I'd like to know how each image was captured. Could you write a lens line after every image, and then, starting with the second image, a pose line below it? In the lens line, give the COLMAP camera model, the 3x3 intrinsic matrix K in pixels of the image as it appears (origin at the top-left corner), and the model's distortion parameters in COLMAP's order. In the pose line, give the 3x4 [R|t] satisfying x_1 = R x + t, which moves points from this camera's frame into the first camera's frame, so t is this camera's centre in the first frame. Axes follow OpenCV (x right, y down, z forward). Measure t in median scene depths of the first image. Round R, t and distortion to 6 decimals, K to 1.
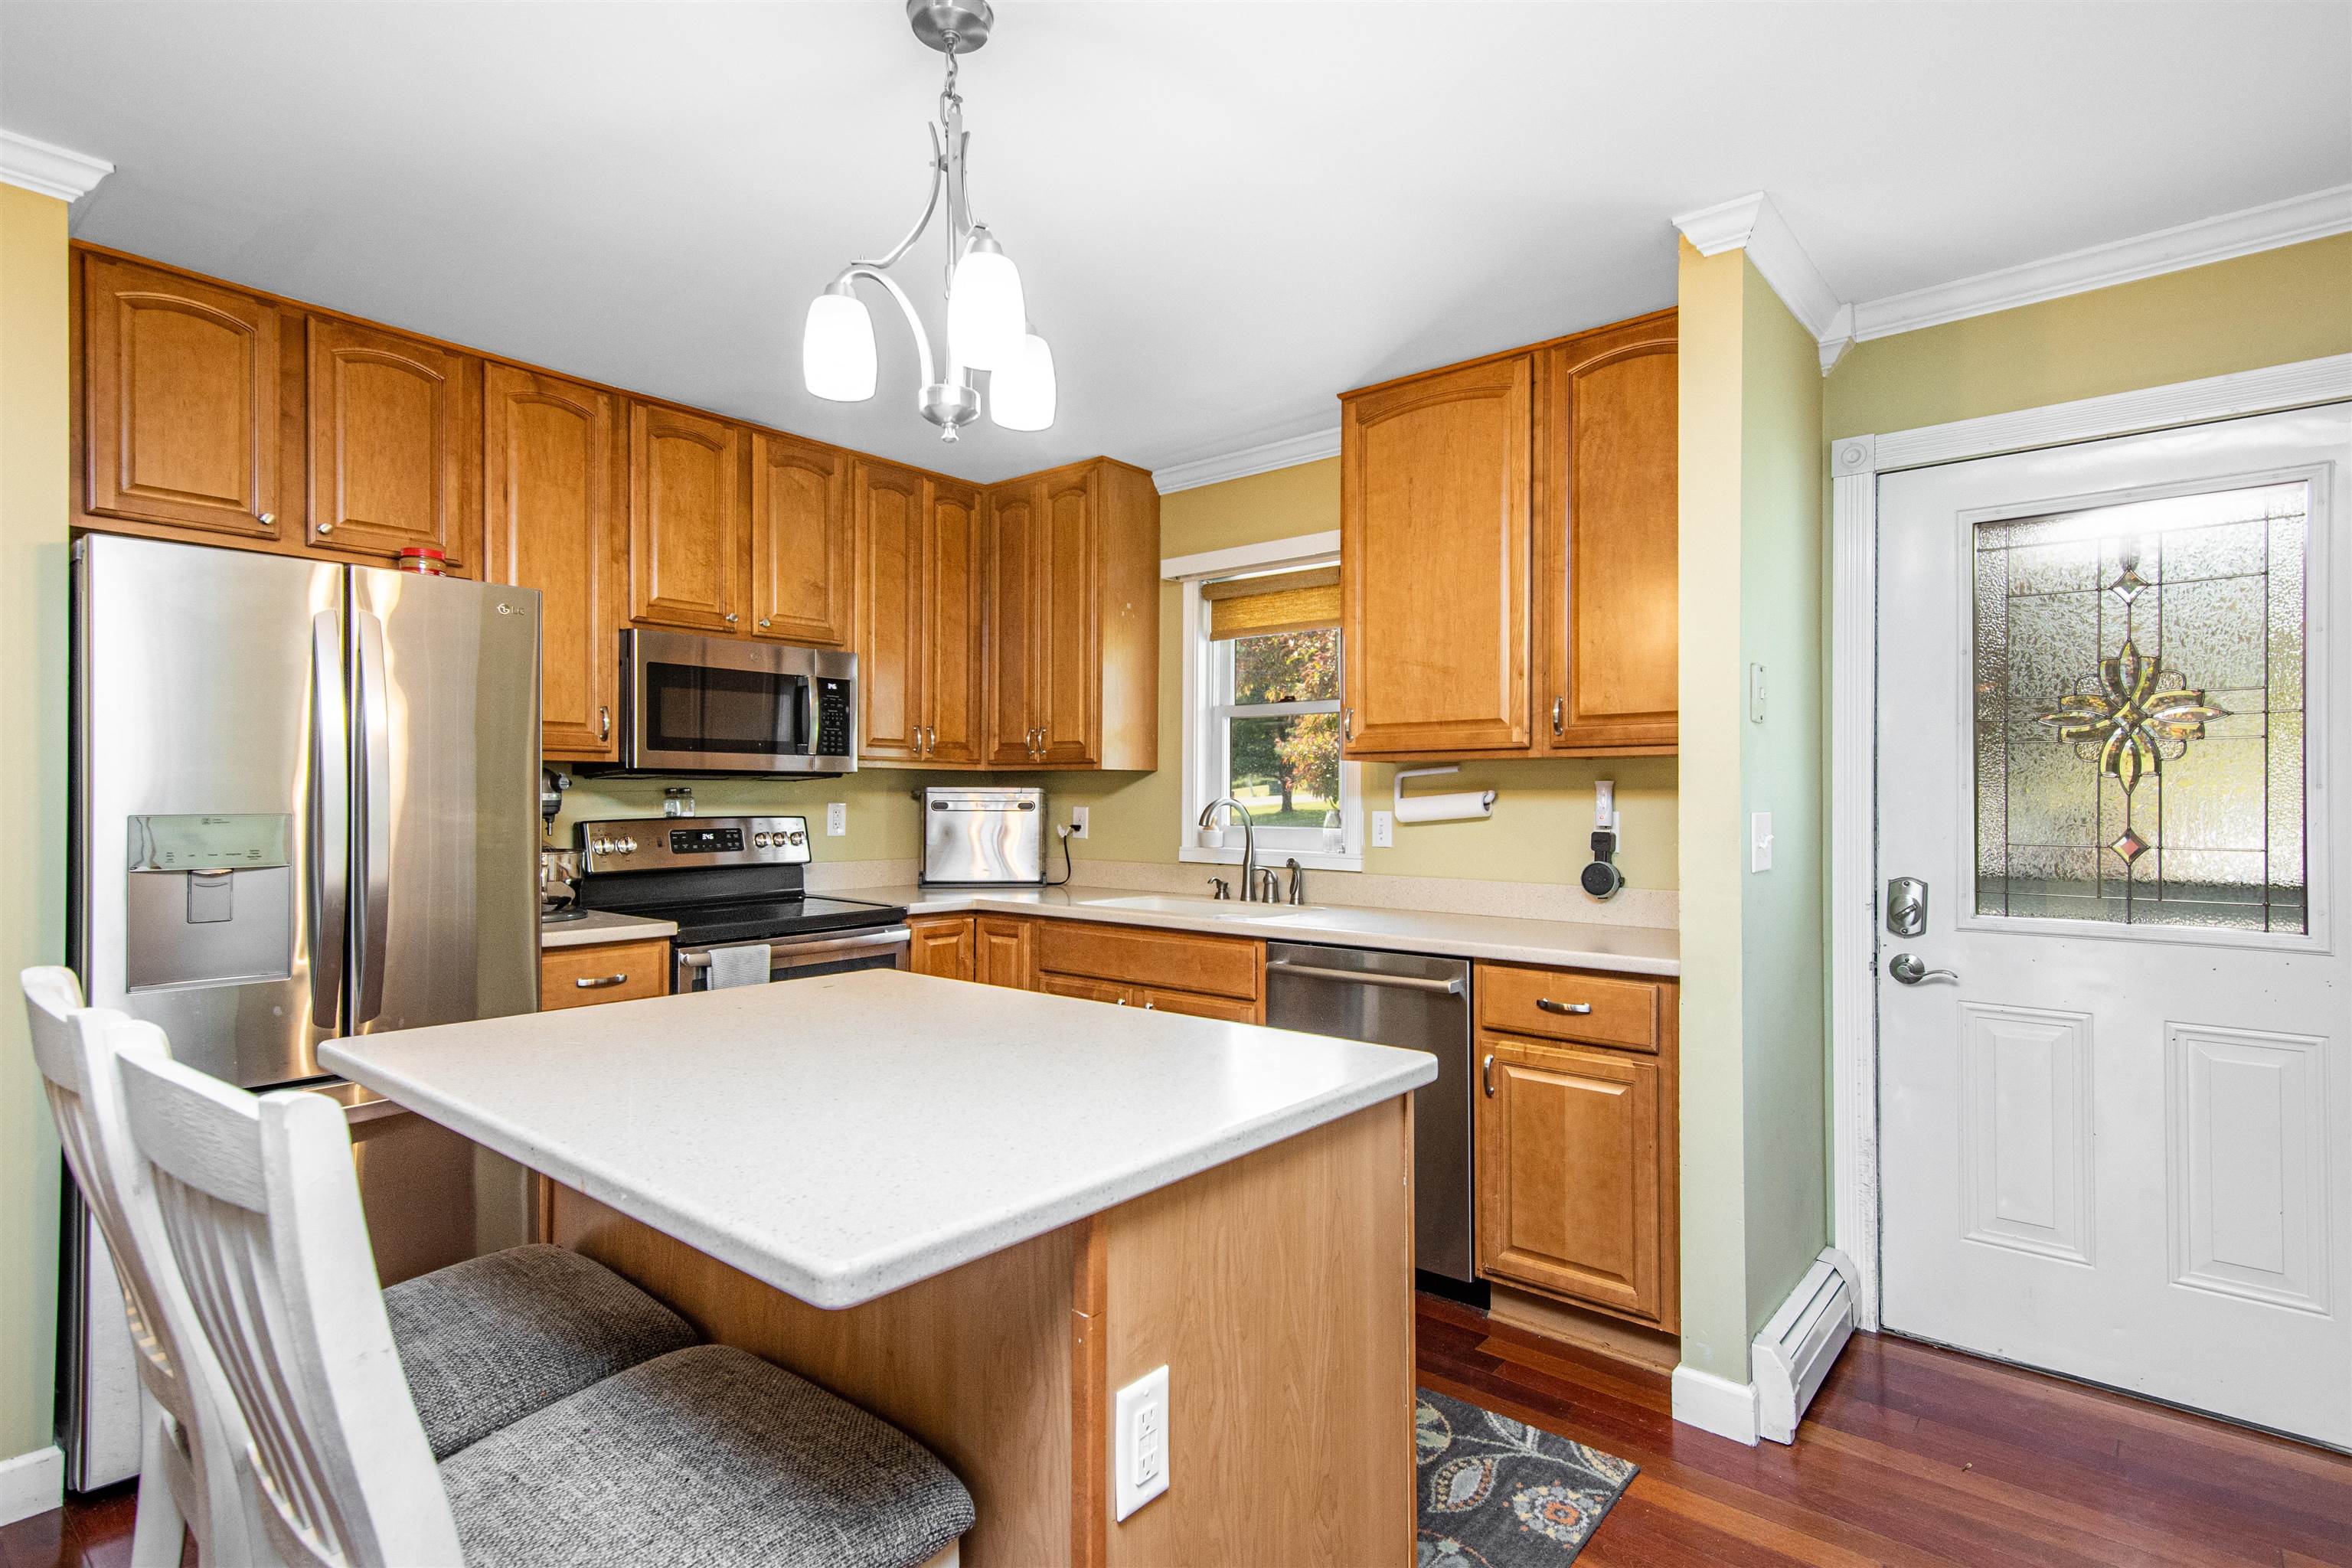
lens RADIAL K [[1165.0, 0, 1176.0], [0, 1165.0, 784.0], [0, 0, 1]] dist [0.021335, 0.000591]
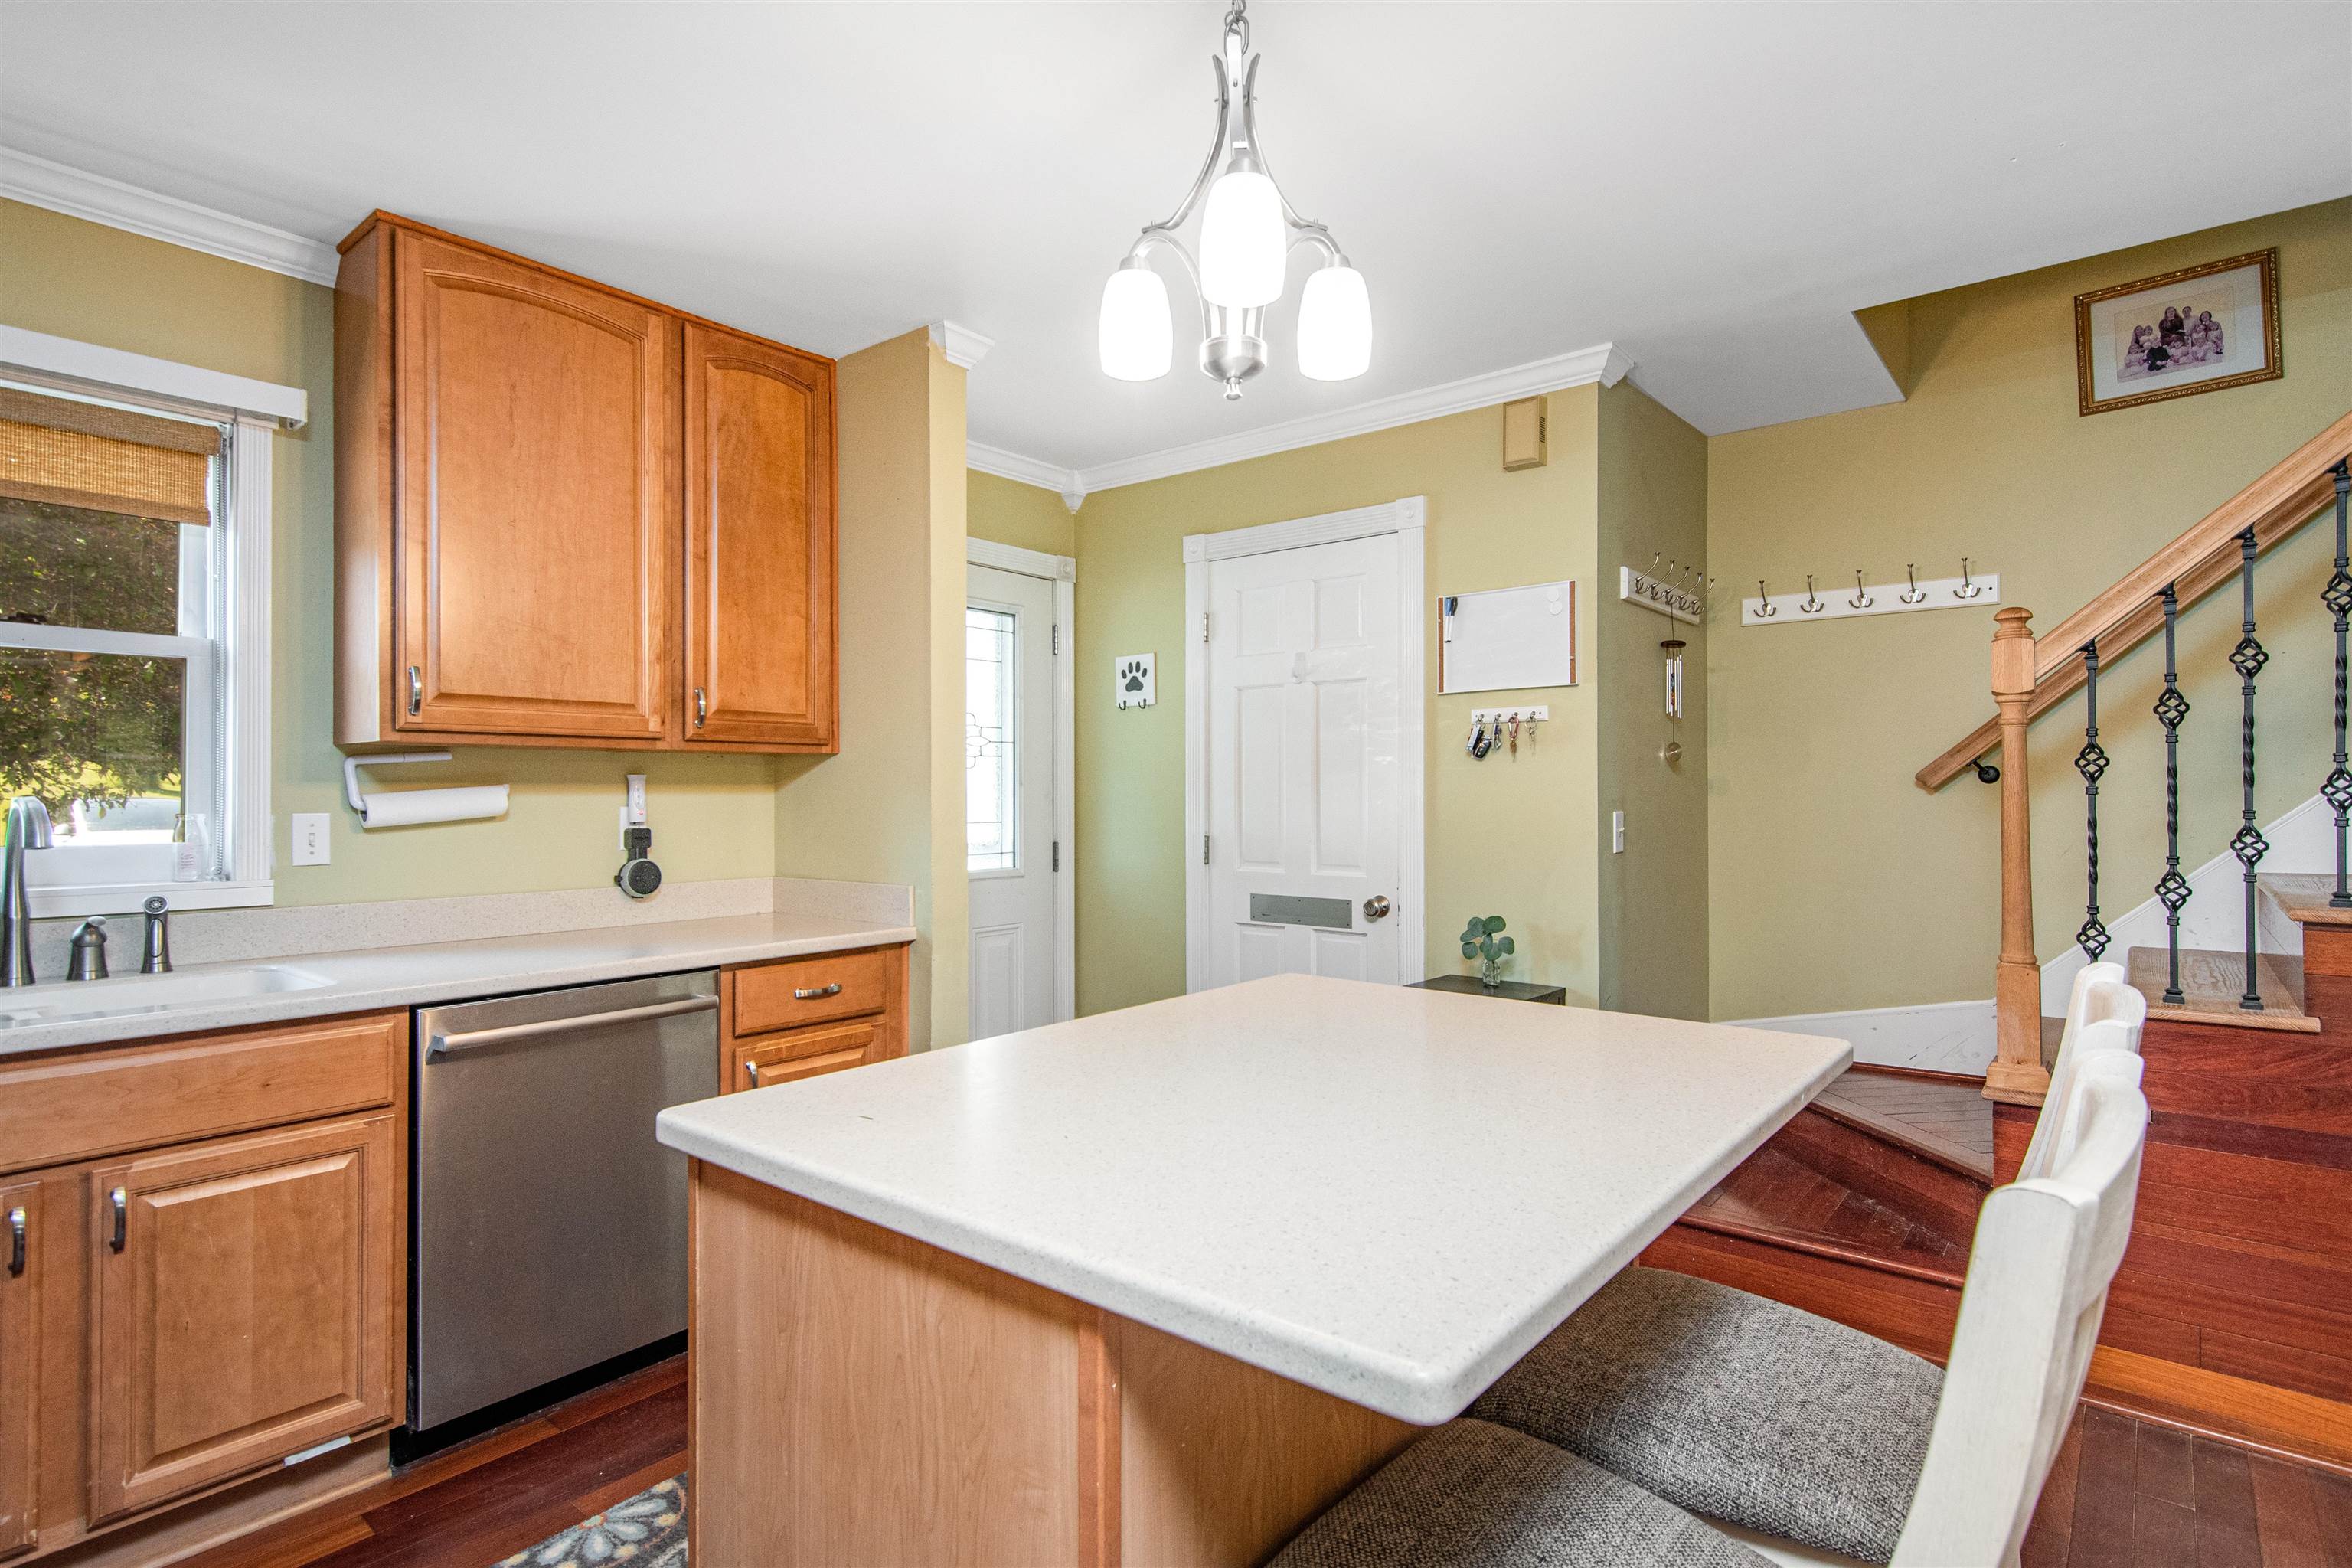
lens RADIAL K [[1196.5, 0, 1176.0], [0, 1196.5, 784.0], [0, 0, 1]] dist [0.001974, 0.000317]
pose [[-0.016686, 0.007443, 0.999833, -0.604848], [-0.007035, 0.999947, -0.007561, 0.008463], [-0.999836, -0.007160, -0.016633, 0.564776]]
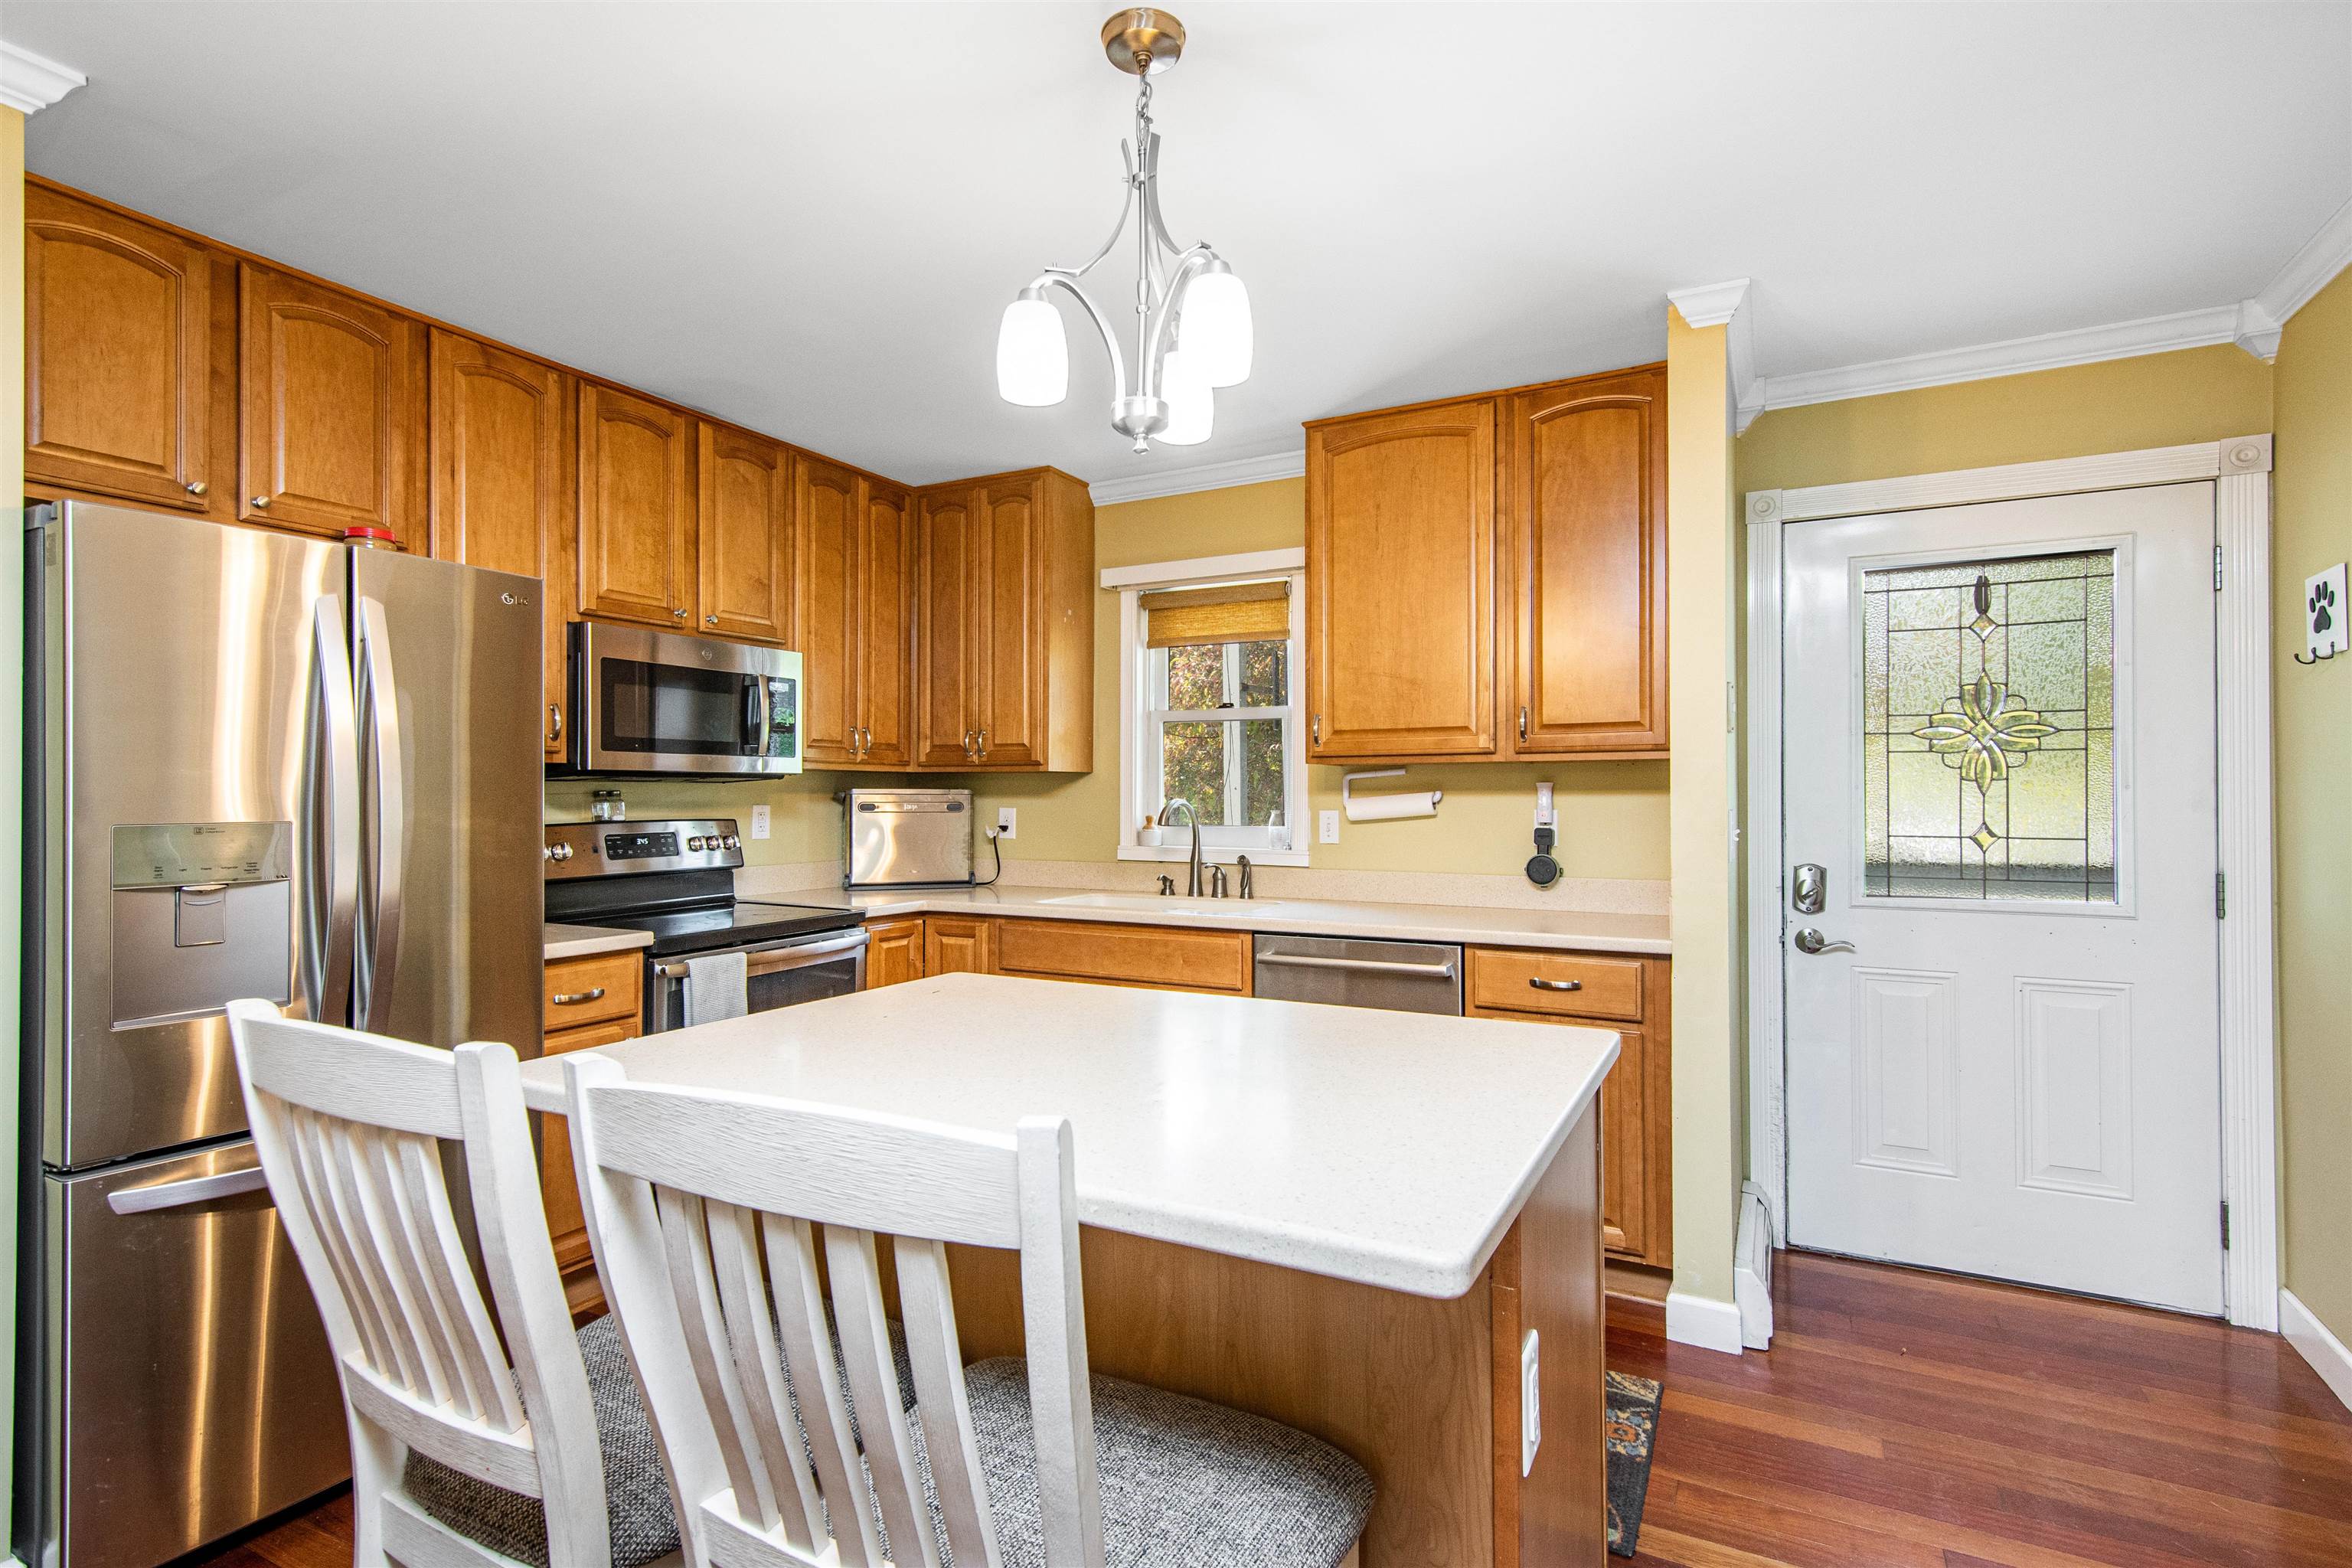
lens RADIAL K [[1114.3, 0, 1176.0], [0, 1114.3, 784.0], [0, 0, 1]] dist [0.012200, -0.001844]
pose [[0.978620, -0.000926, 0.205675, -0.196578], [0.000750, 0.999999, 0.000933, -0.002629], [-0.205676, -0.000758, 0.978620, 0.021572]]
